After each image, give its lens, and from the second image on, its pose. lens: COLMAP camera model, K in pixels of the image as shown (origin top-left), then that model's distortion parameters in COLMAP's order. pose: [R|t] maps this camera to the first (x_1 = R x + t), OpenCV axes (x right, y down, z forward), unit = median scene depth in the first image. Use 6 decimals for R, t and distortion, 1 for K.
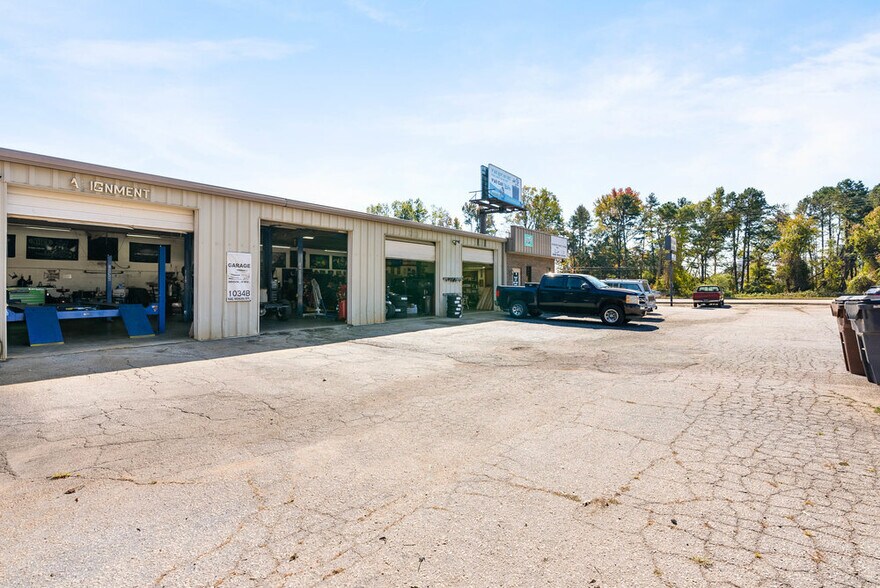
lens RADIAL K [[389.2, 0, 440.0], [0, 389.2, 294.0], [0, 0, 1]] dist [0.000097, 0.000293]
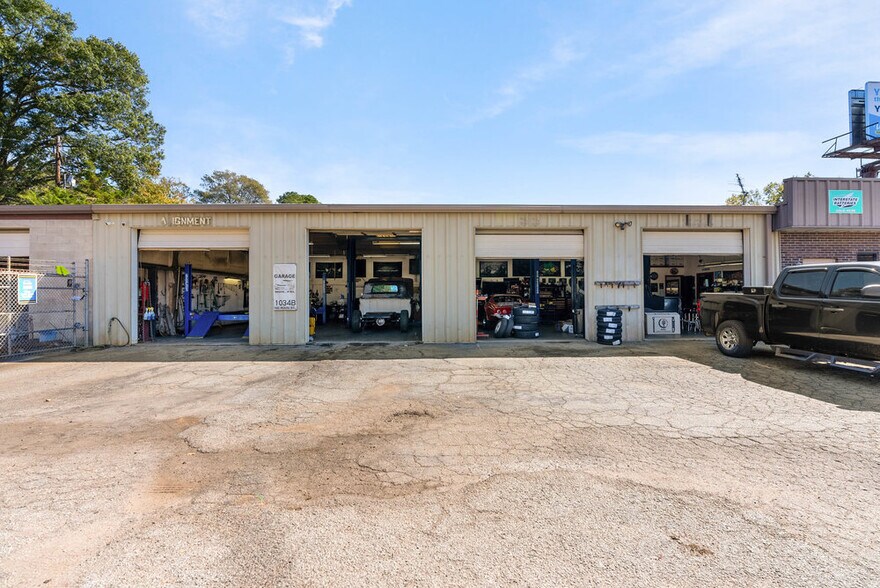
lens RADIAL K [[389.2, 0, 440.0], [0, 389.2, 294.0], [0, 0, 1]] dist [0.000097, 0.000293]
pose [[0.666161, -0.010010, -0.745741, 0.311563], [-0.010385, 0.999688, -0.022695, -0.003342], [0.745736, 0.022863, 0.665850, 0.353889]]
